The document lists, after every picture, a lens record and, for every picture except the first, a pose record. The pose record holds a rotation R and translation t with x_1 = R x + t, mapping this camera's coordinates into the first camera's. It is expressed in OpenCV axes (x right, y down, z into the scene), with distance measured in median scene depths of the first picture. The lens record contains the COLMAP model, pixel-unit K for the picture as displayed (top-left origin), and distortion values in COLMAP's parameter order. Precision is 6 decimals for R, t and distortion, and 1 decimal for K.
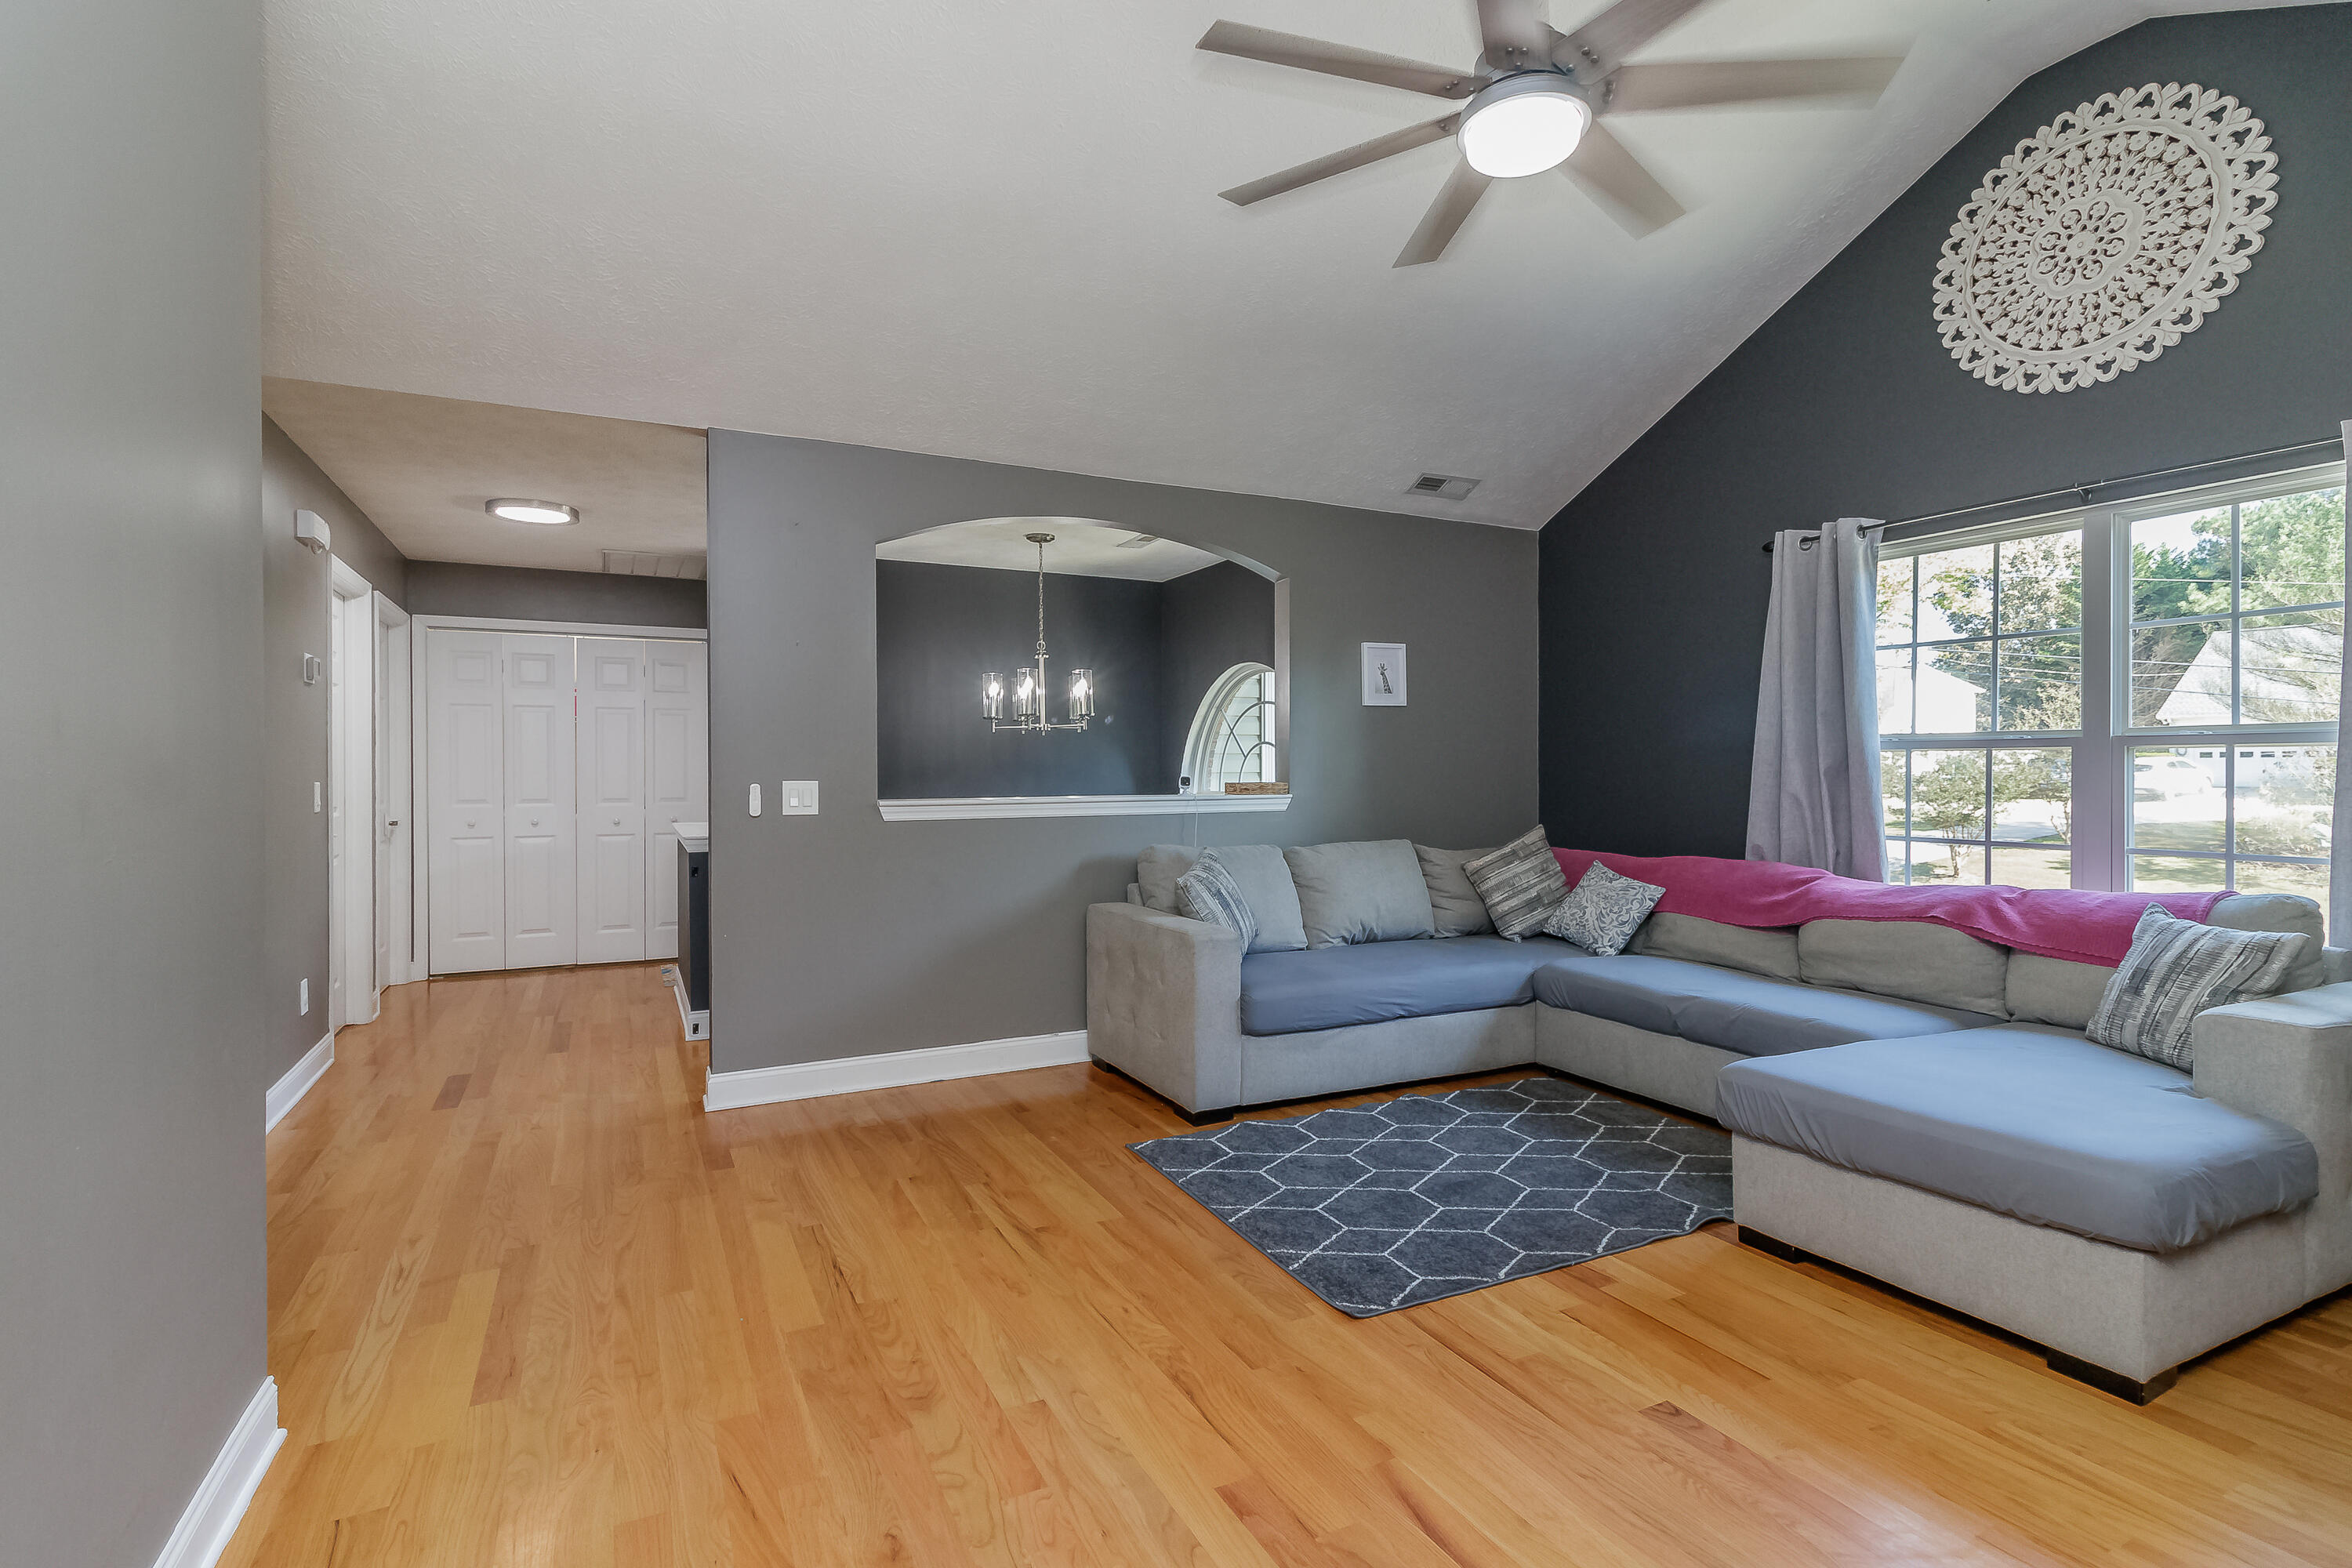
lens RADIAL K [[1126.9, 0, 1173.8], [0, 1126.9, 770.6], [0, 0, 1]] dist [-0.002020, 0.002900]
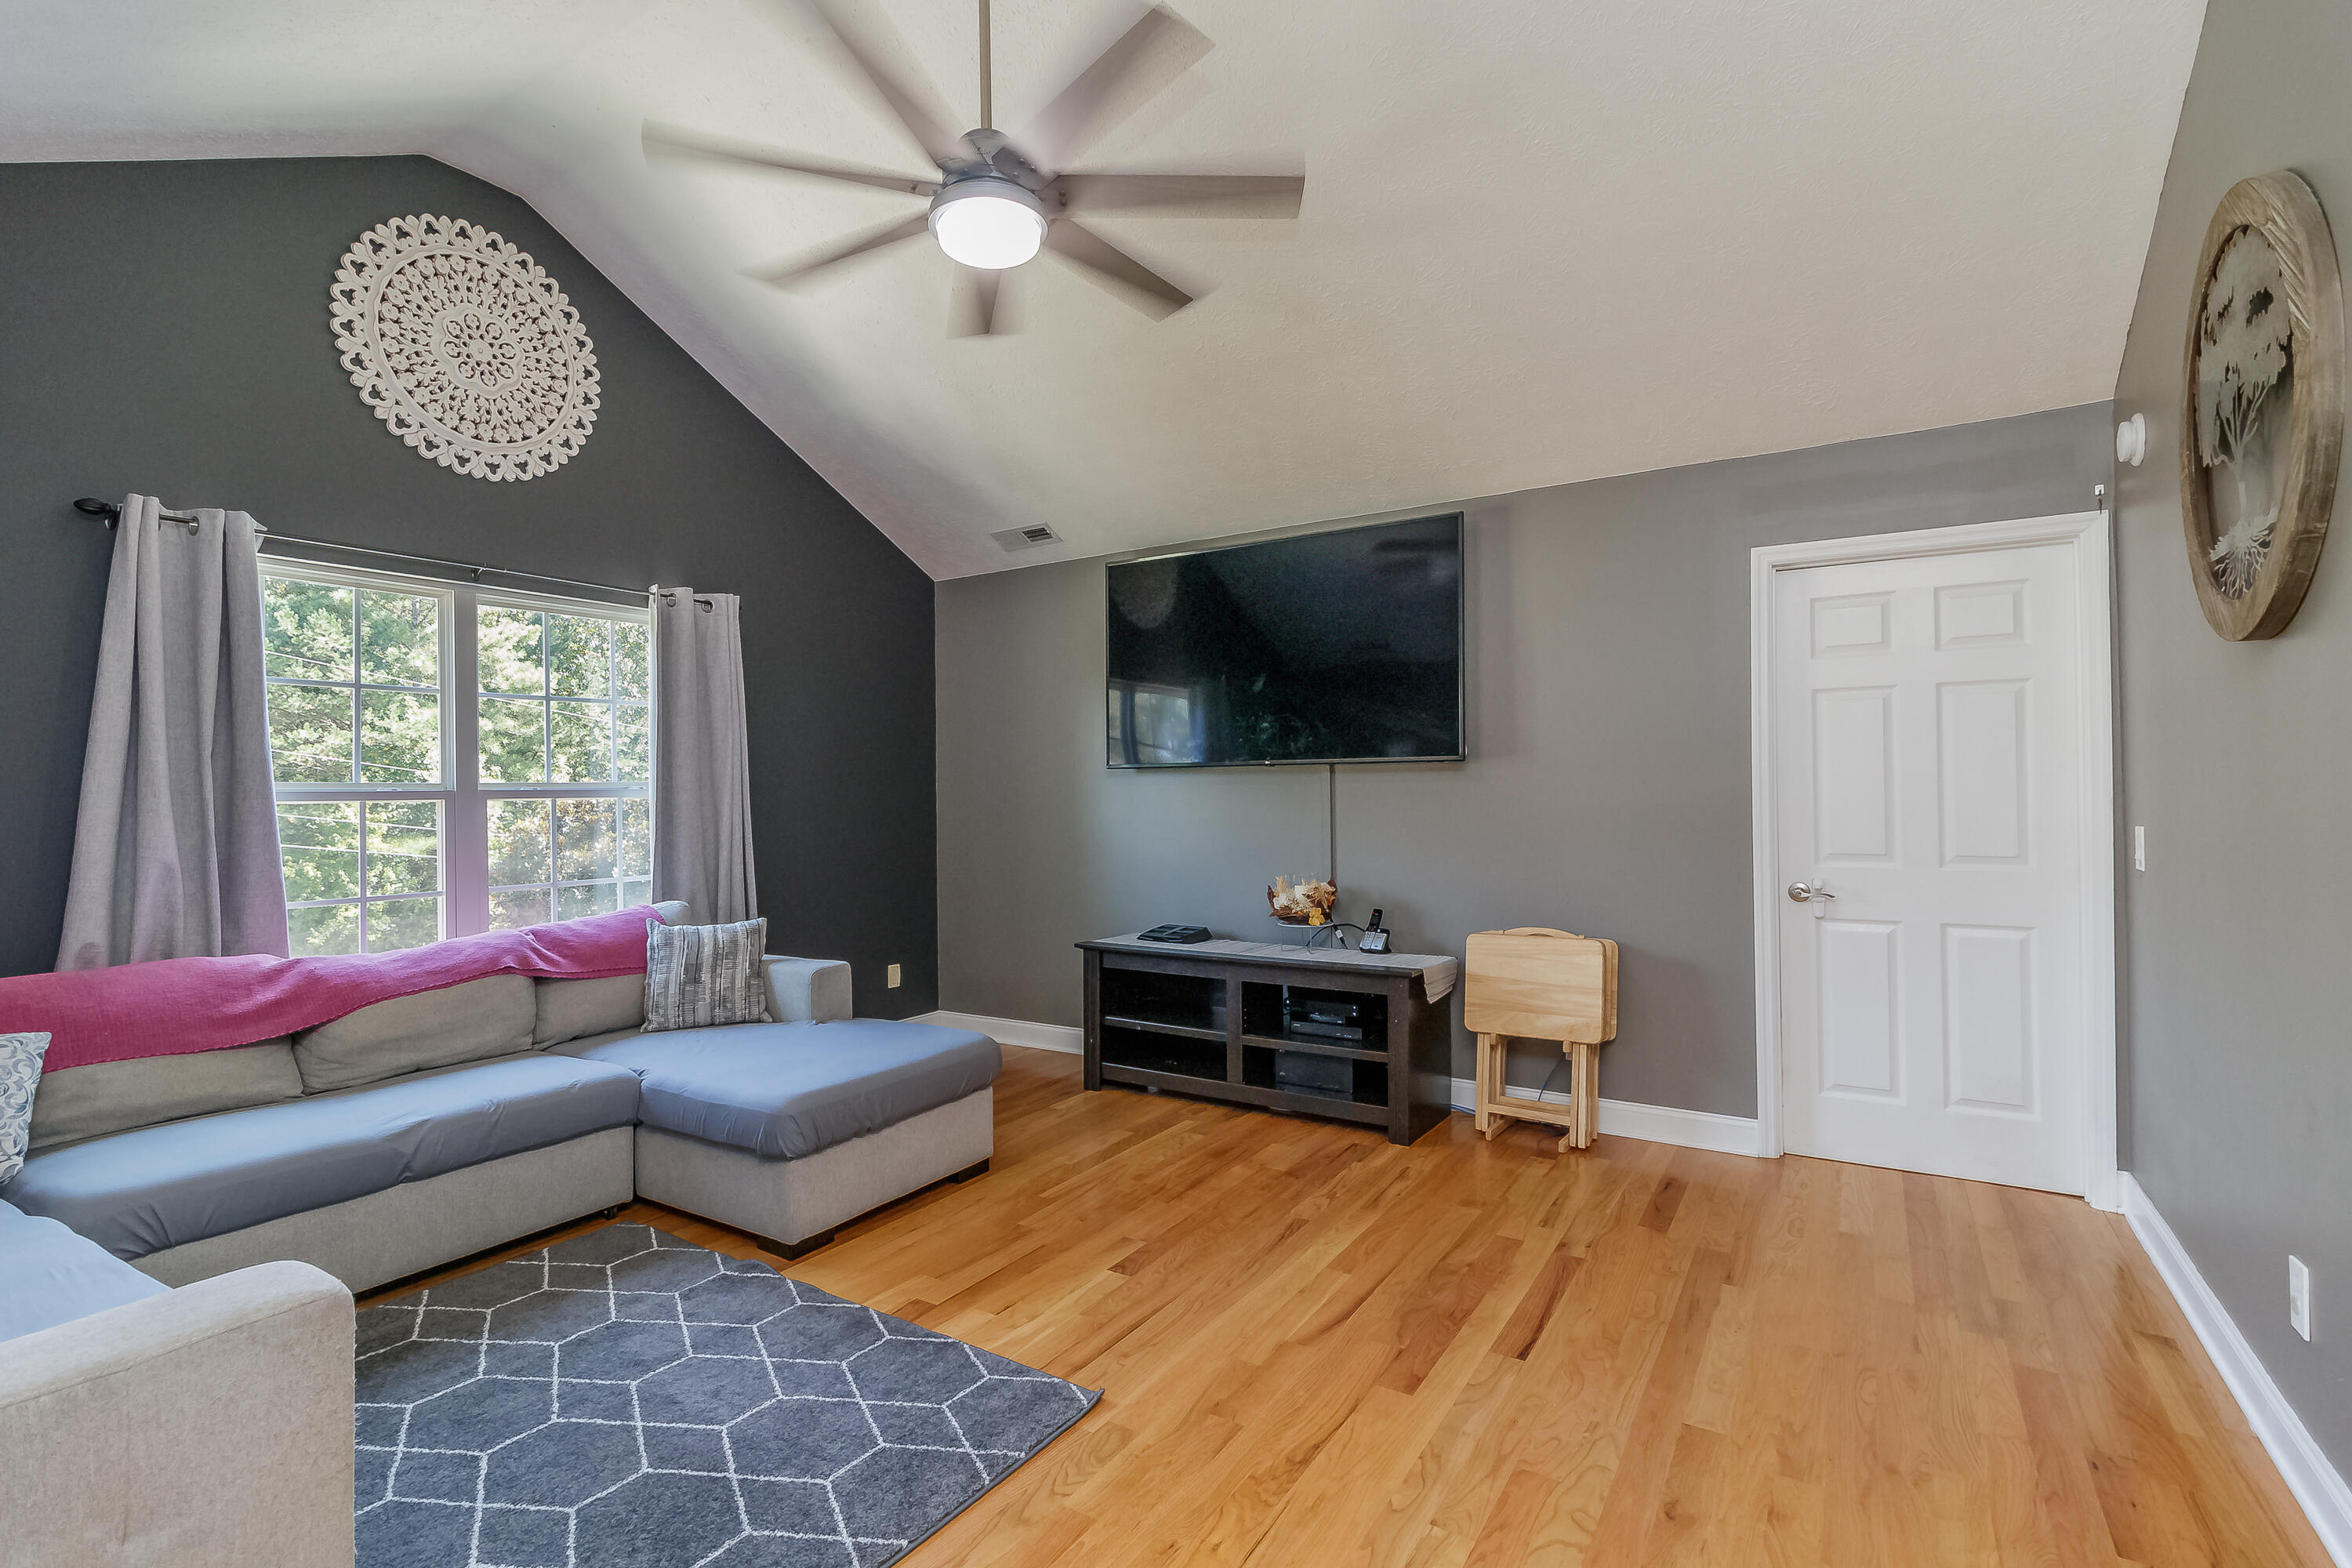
lens RADIAL K [[1126.9, 0, 1132.6], [0, 1126.9, 777.7], [0, 0, 1]] dist [-0.002020, 0.002900]
pose [[-0.508776, 0.017902, 0.860713, -0.475690], [0.015081, 0.999816, -0.011881, -0.019974], [-0.860767, 0.006935, -0.508953, 1.009428]]
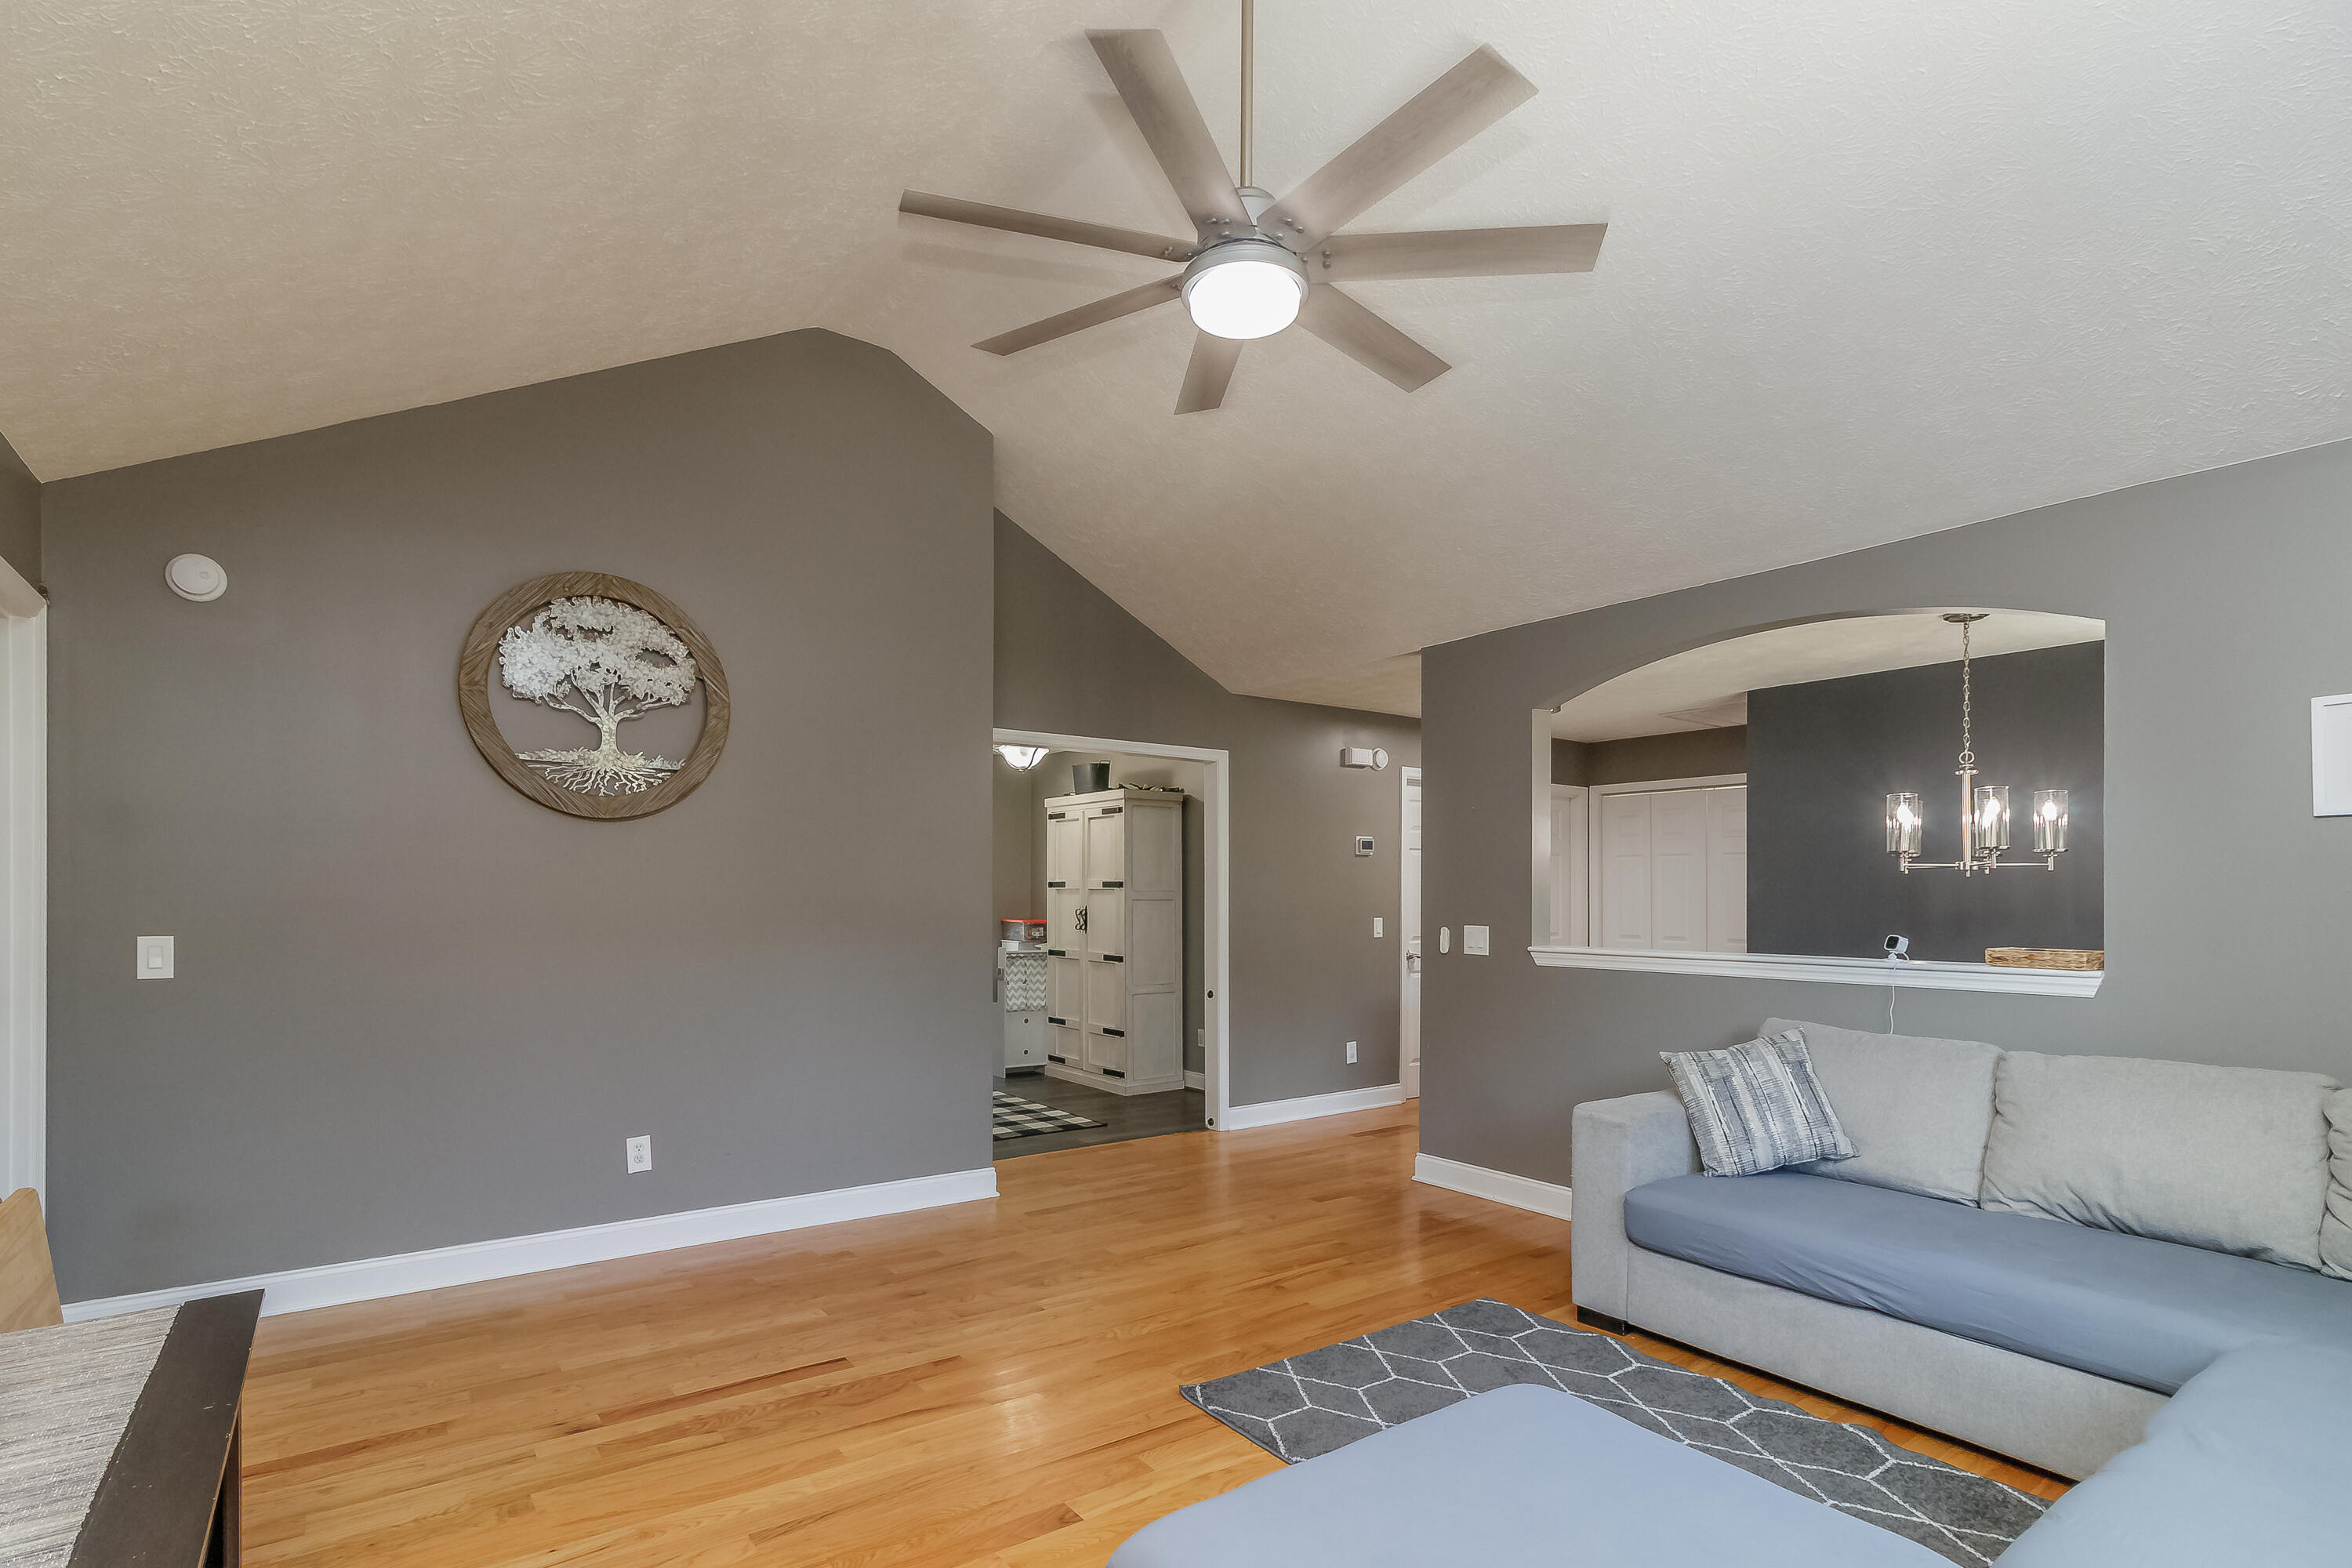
lens RADIAL K [[1126.9, 0, 1099.7], [0, 1126.9, 902.0], [0, 0, 1]] dist [-0.002020, 0.002900]
pose [[0.122283, 0.008592, -0.992458, 0.896264], [-0.003992, 0.999959, 0.008165, -0.027027], [0.992487, 0.002964, 0.122312, 0.522372]]
